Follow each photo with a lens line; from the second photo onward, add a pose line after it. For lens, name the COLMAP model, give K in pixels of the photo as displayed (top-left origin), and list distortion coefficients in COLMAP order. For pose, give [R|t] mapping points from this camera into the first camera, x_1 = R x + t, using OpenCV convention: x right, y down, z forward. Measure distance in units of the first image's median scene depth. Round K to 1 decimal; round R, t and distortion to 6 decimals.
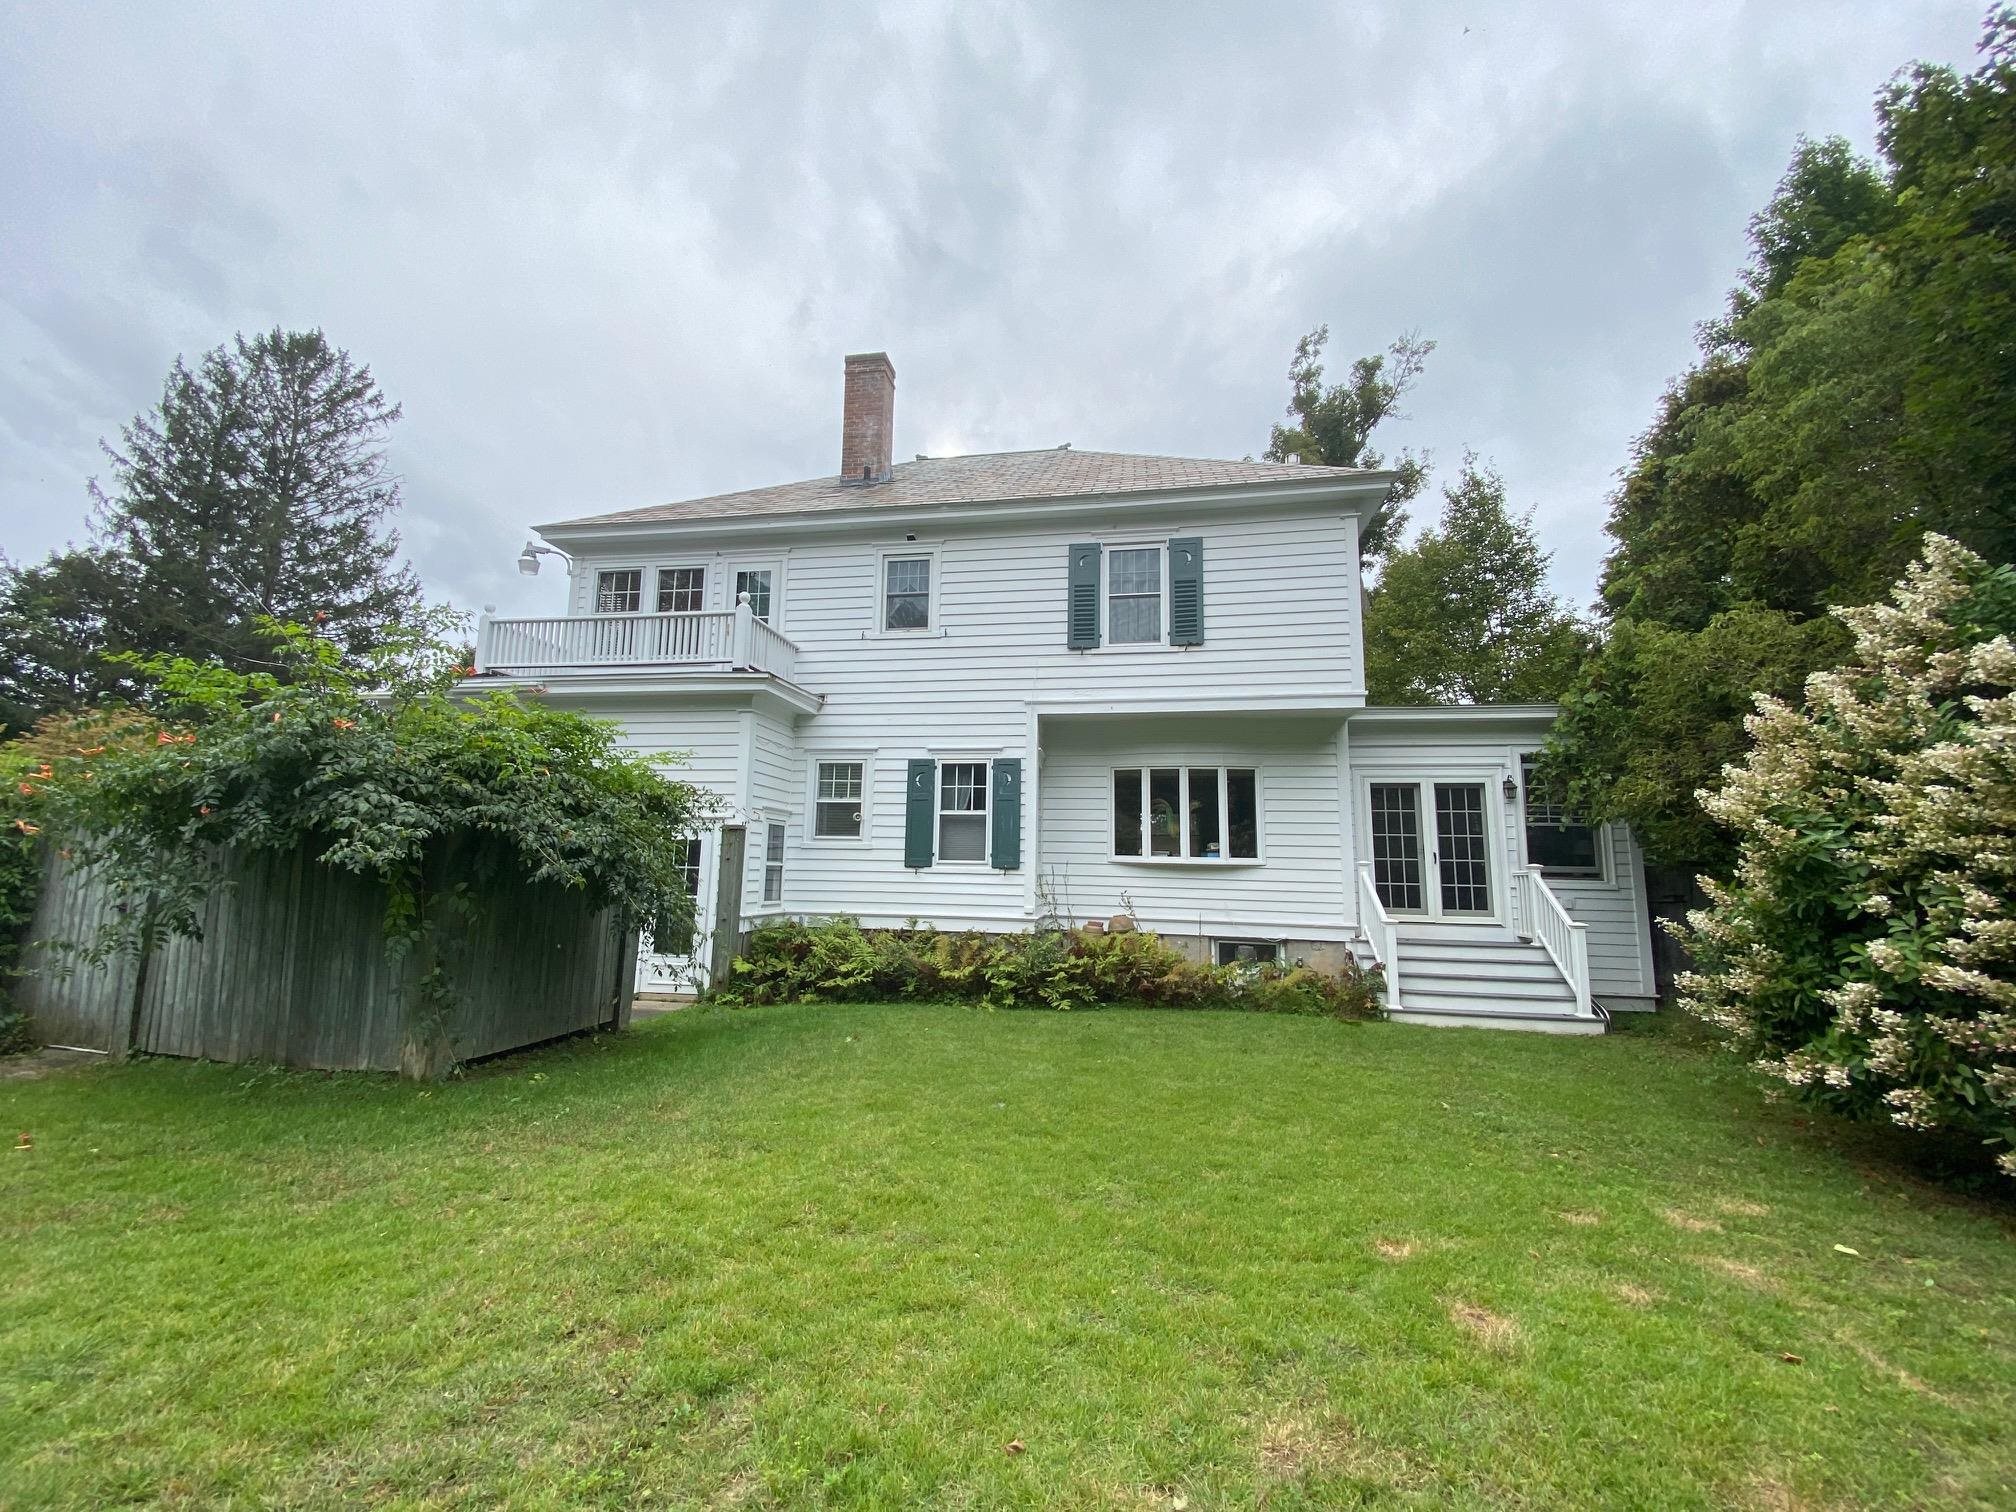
lens RADIAL K [[813.3, 0, 1008.0], [0, 813.3, 756.0], [0, 0, 1]] dist [0.000539, -0.000081]
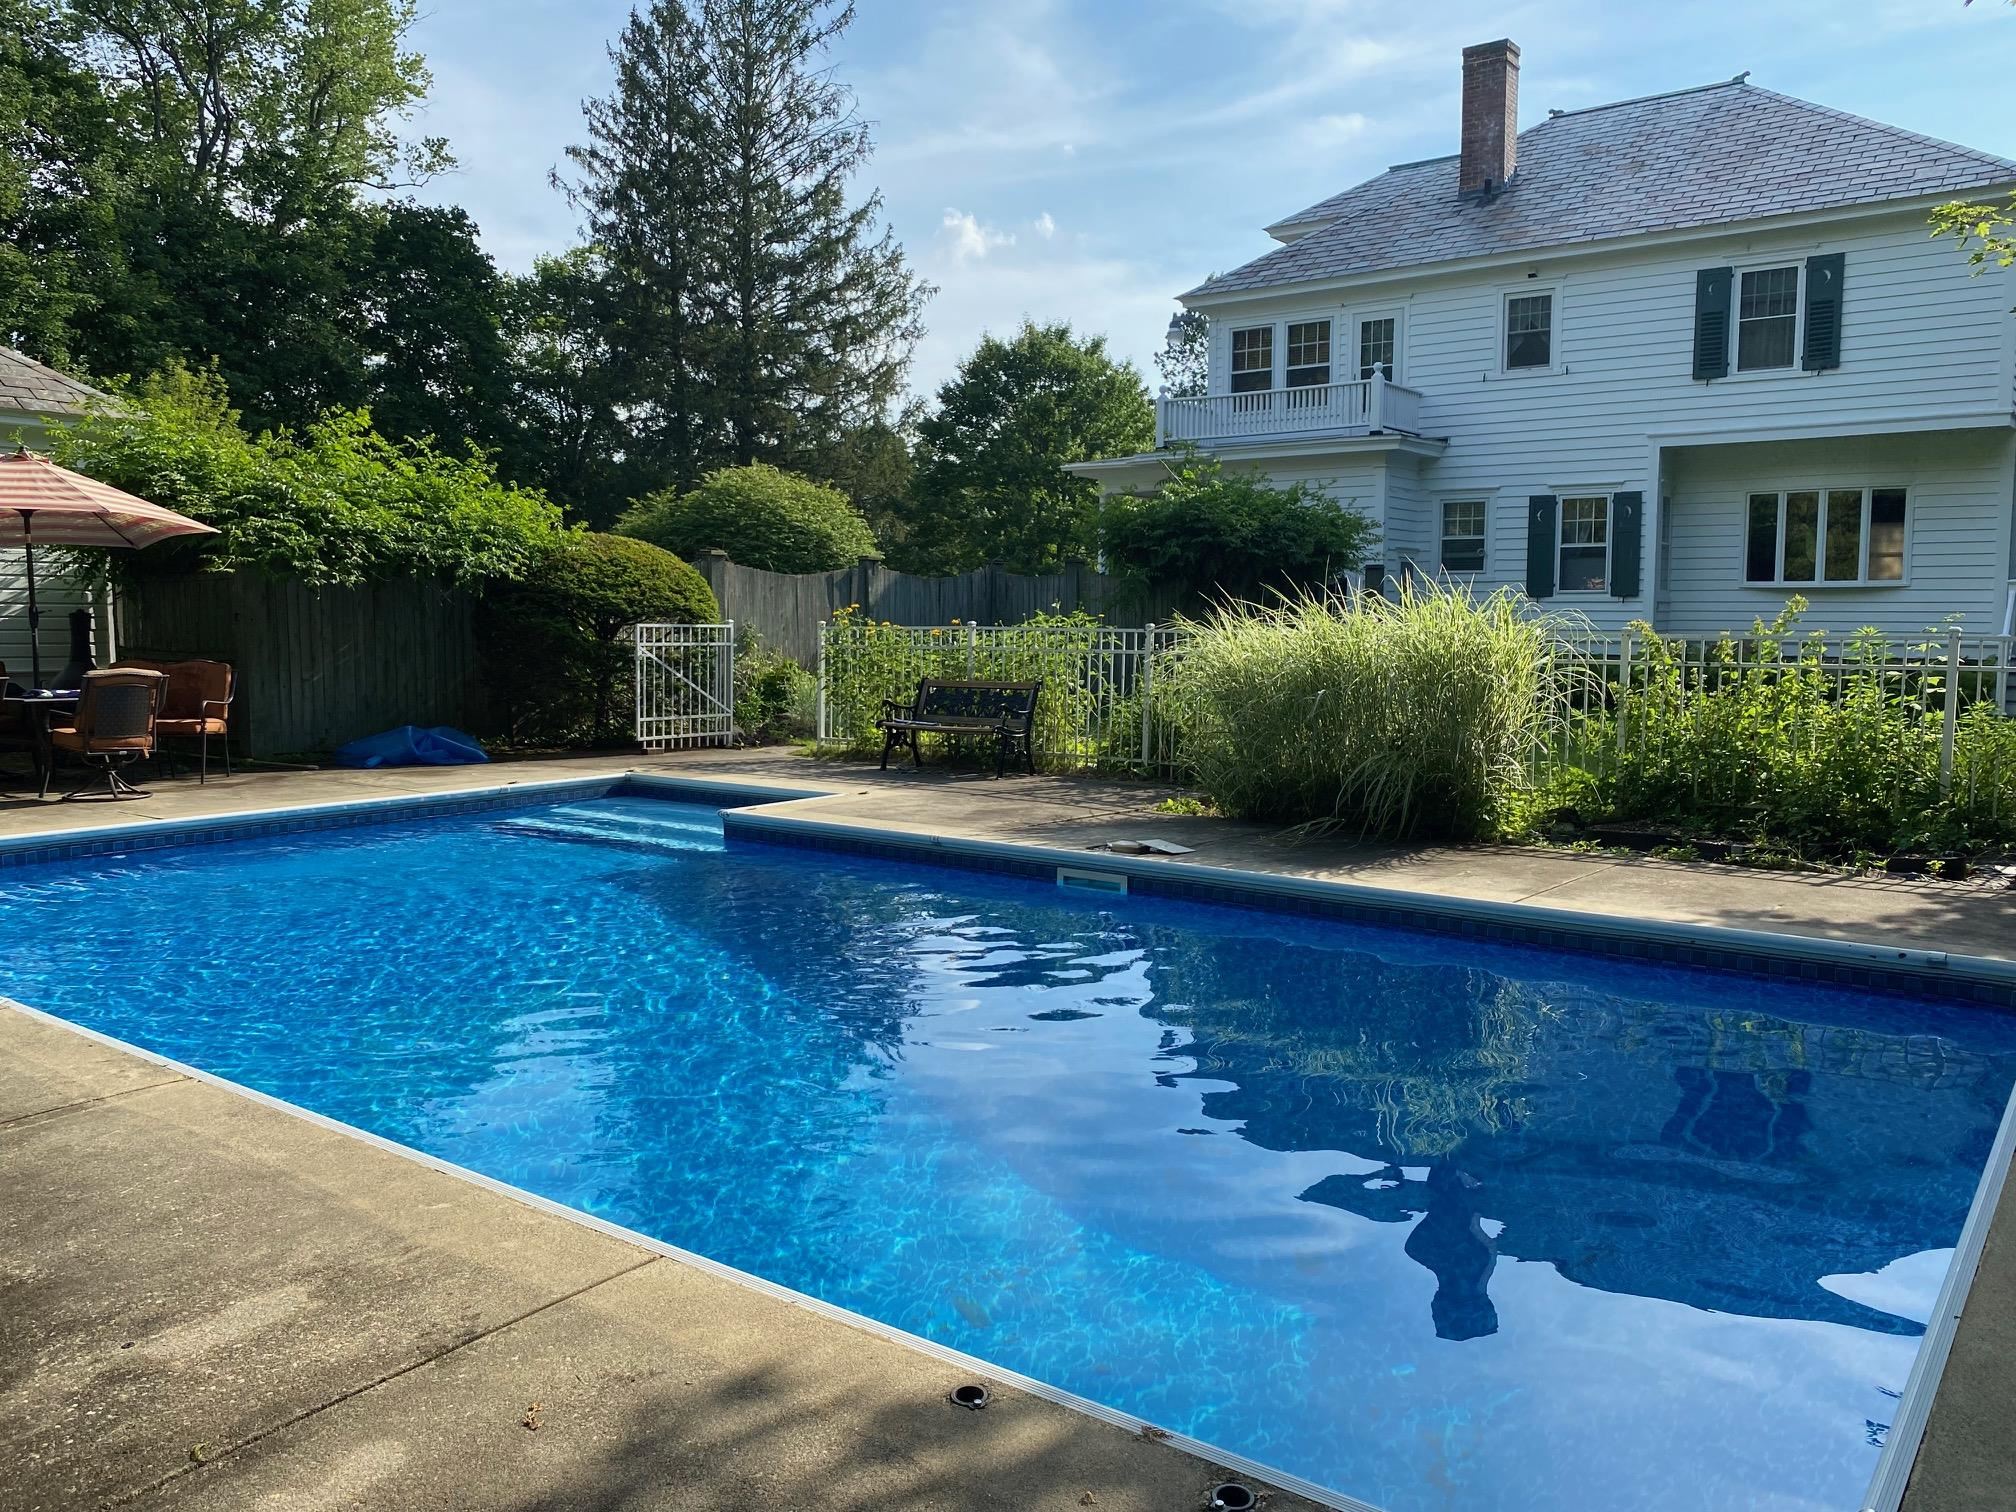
lens RADIAL K [[1602.0, 0, 1008.0], [0, 1602.0, 756.0], [0, 0, 1]] dist [-0.002118, 0.119965]
pose [[0.892284, 0.024899, -0.450787, 0.224128], [0.076895, 0.975508, 0.206087, -0.149879], [0.444878, -0.218552, 0.868515, -1.204629]]
